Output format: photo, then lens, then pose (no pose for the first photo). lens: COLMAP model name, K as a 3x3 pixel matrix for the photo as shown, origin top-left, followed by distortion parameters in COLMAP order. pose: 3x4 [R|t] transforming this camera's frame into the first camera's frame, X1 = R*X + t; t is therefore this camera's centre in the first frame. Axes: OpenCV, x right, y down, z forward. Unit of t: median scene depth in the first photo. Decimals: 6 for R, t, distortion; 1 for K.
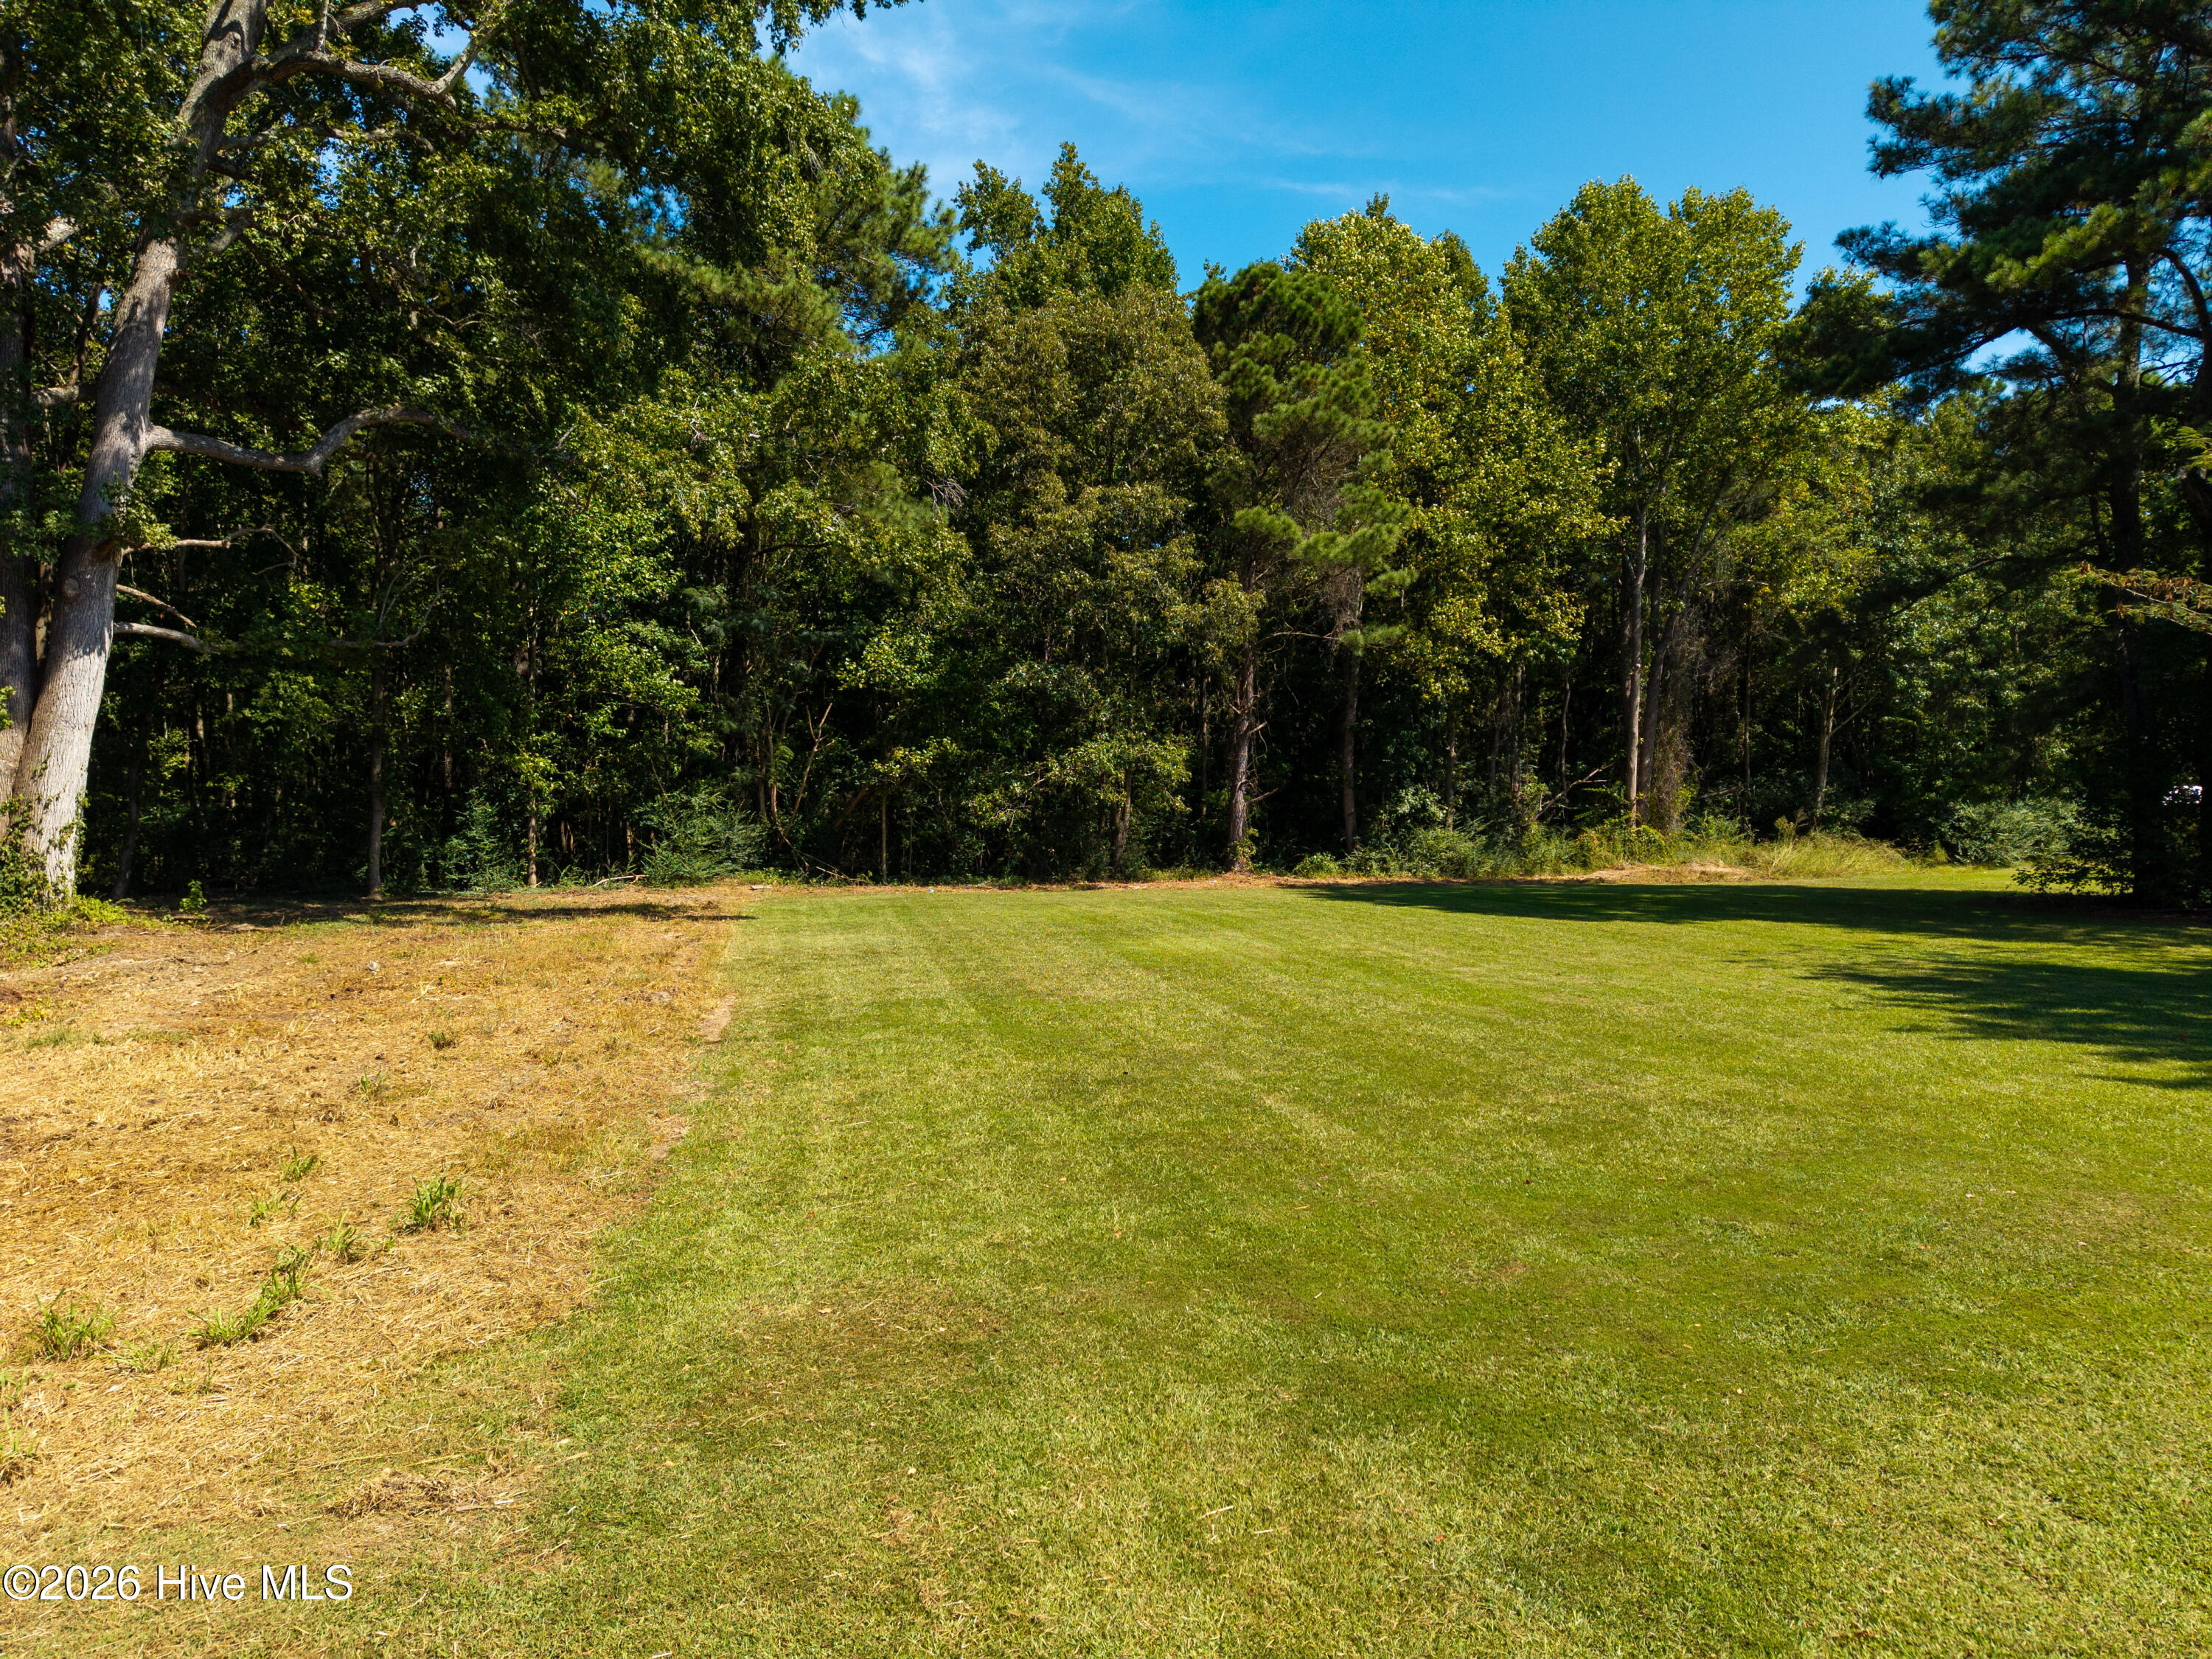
lens RADIAL K [[1475.0, 0, 1107.4], [0, 1475.0, 837.1], [0, 0, 1]] dist [0.031868, -0.029015]
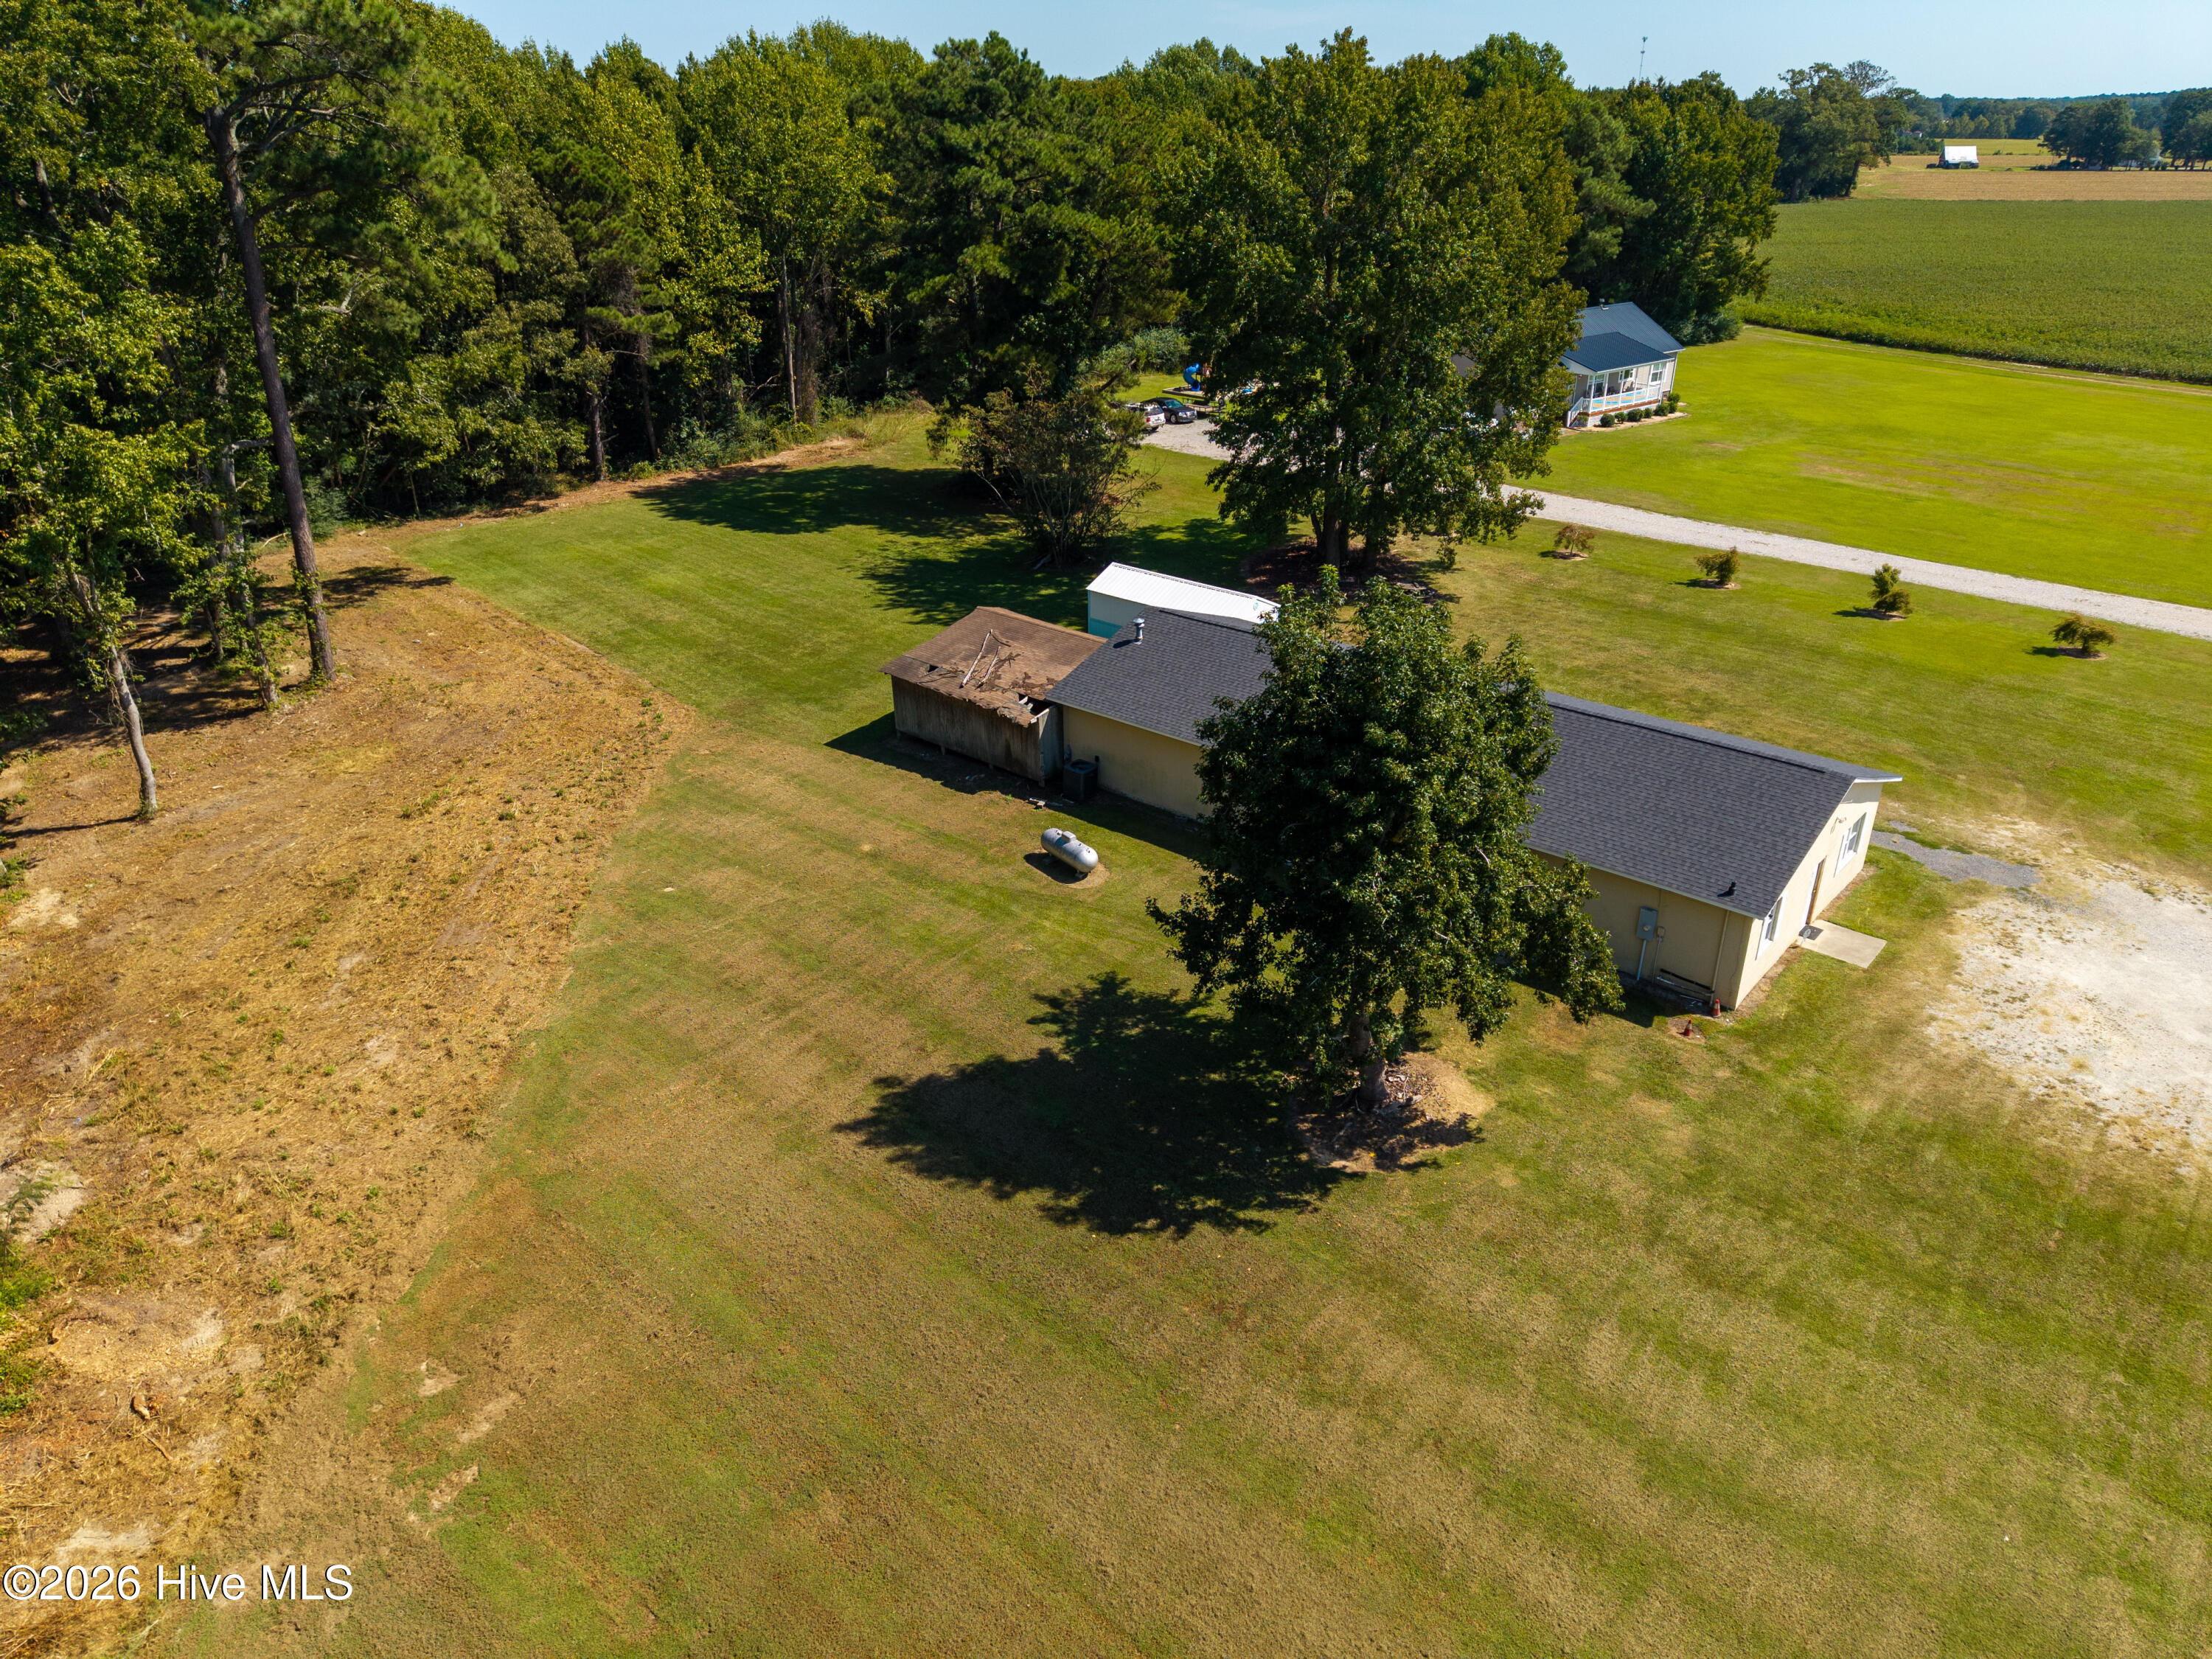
lens RADIAL K [[1475.0, 0, 1107.9], [0, 1475.0, 823.4], [0, 0, 1]] dist [0.031868, -0.029015]
pose [[0.853627, -0.232495, 0.466119, -0.371296], [0.021570, 0.909871, 0.414331, -0.371699], [-0.520438, -0.343630, 0.781705, -1.046409]]
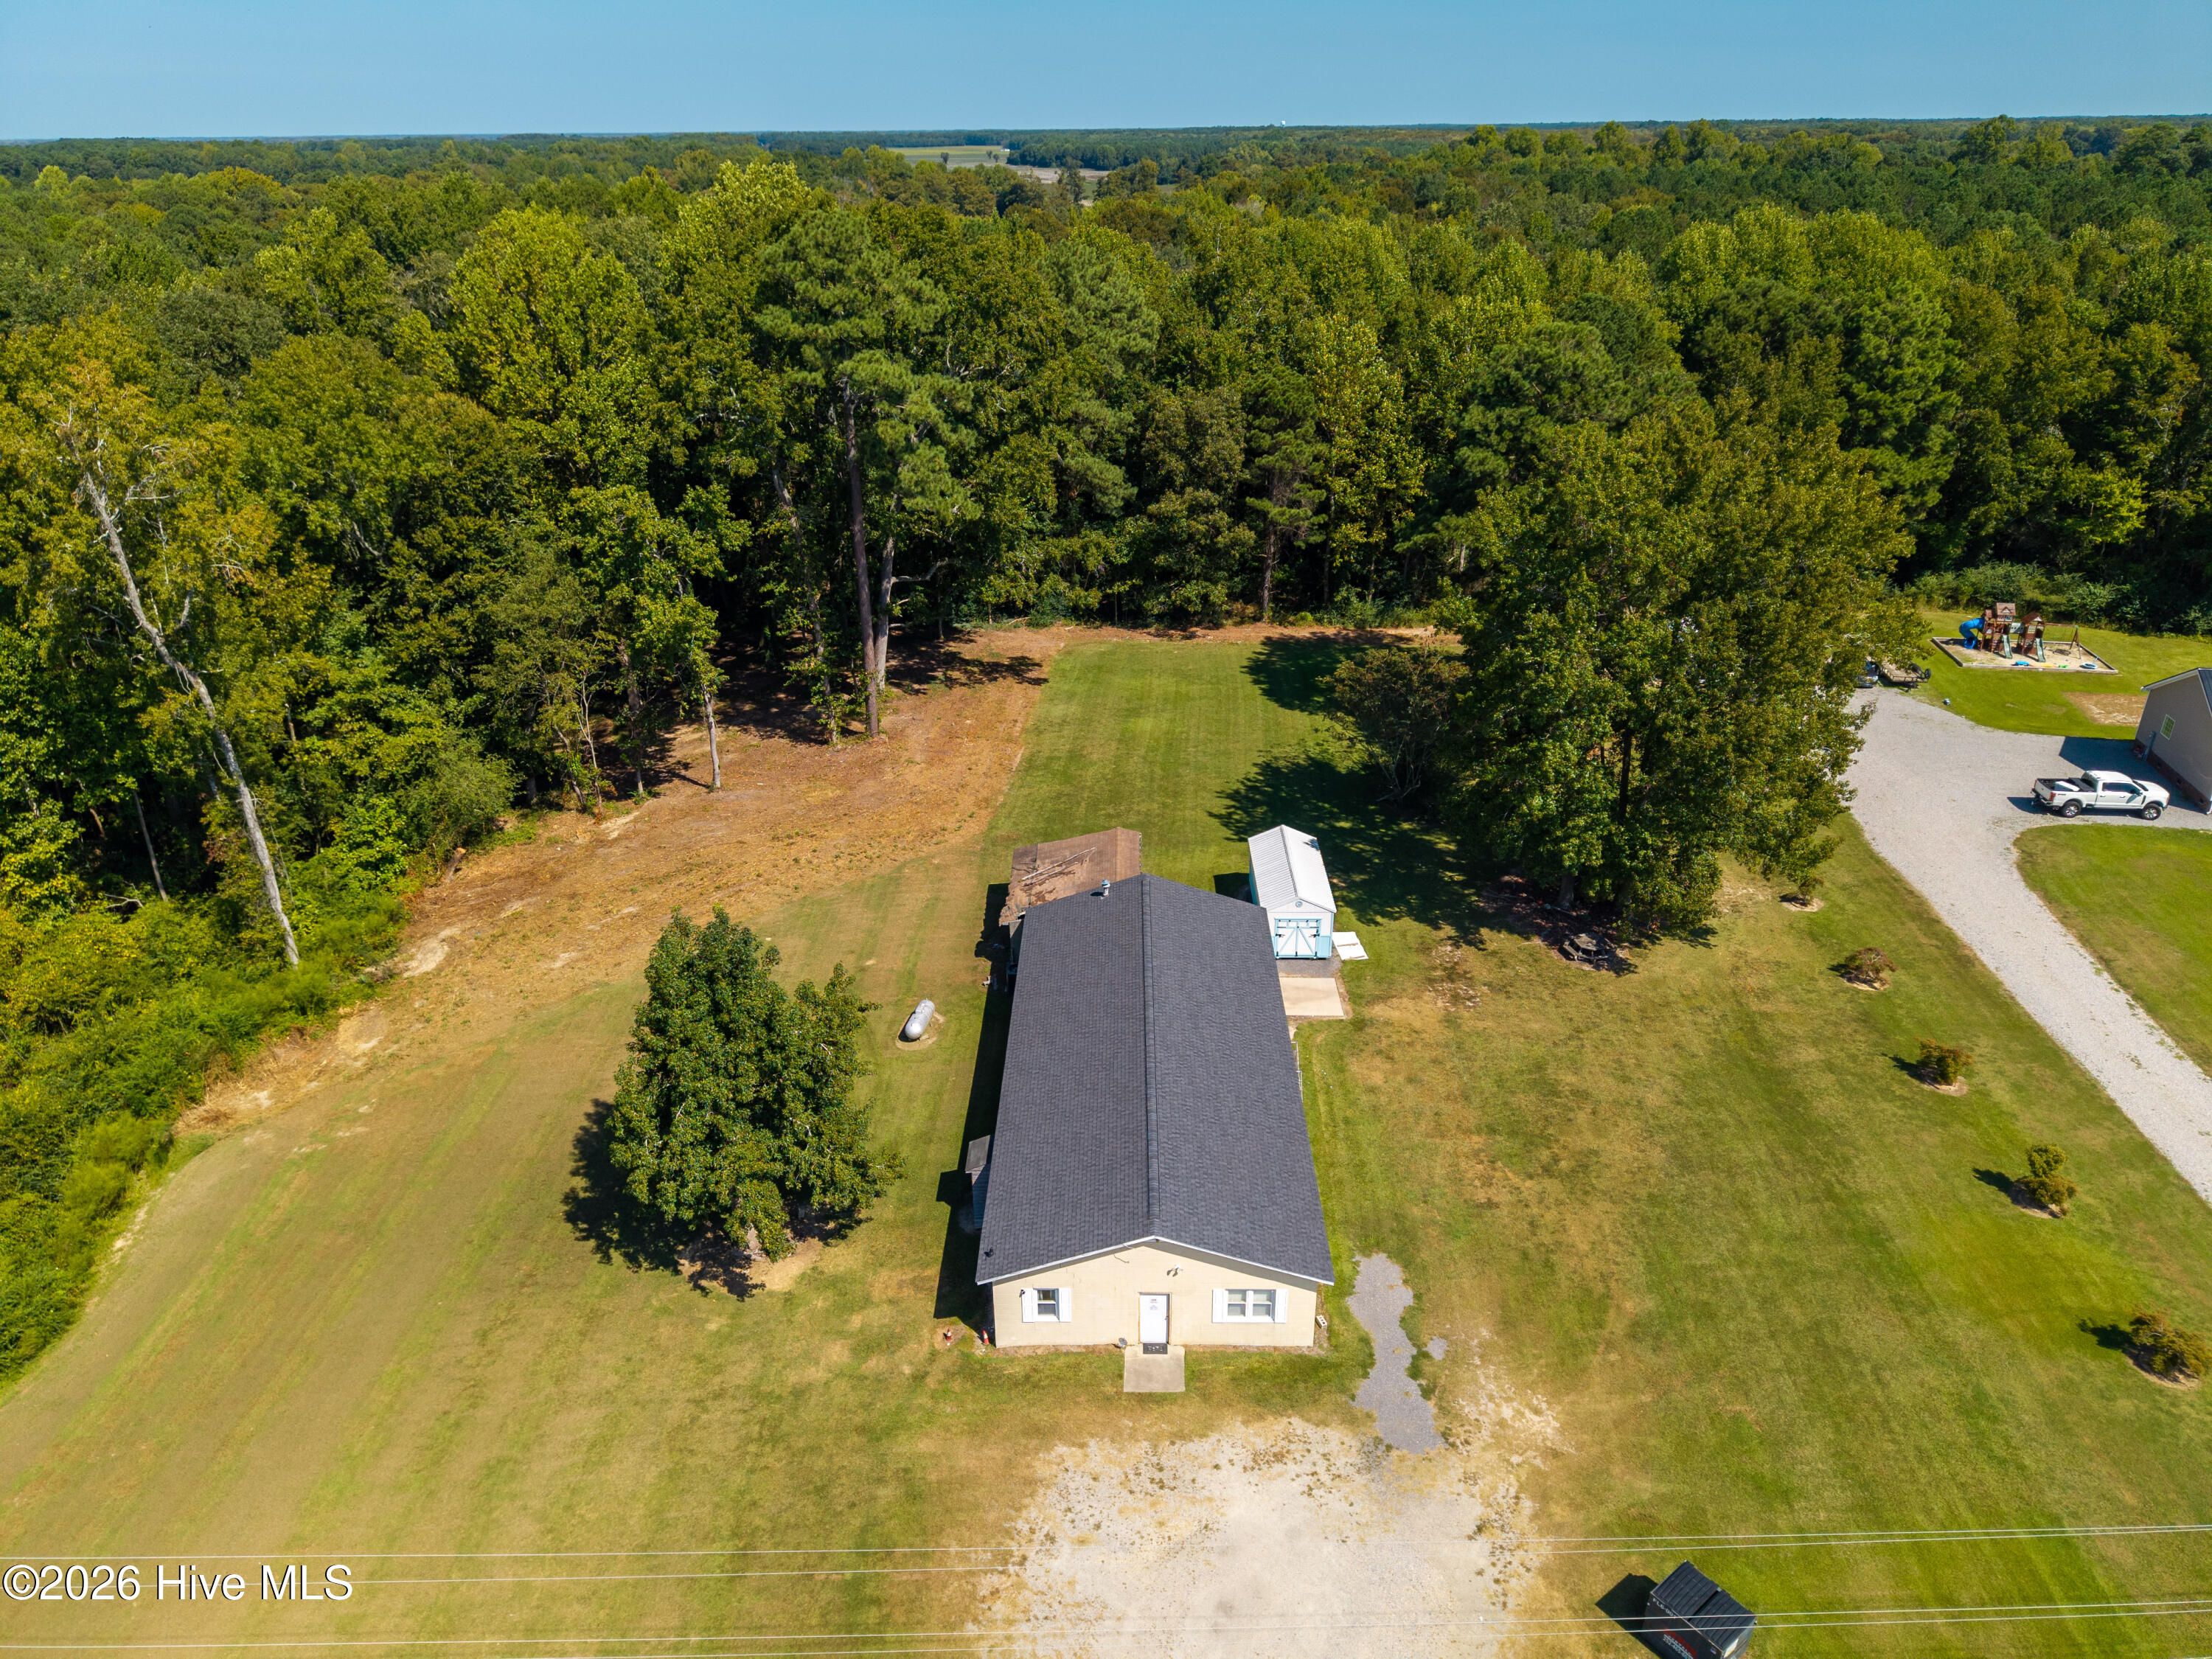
lens RADIAL K [[1475.0, 0, 1108.8], [0, 1475.0, 827.5], [0, 0, 1]] dist [0.031868, -0.029015]
pose [[0.951091, 0.120543, -0.284421, 0.595984], [0.005345, 0.914163, 0.405312, -0.672945], [0.308864, -0.387009, 0.868808, -1.346468]]
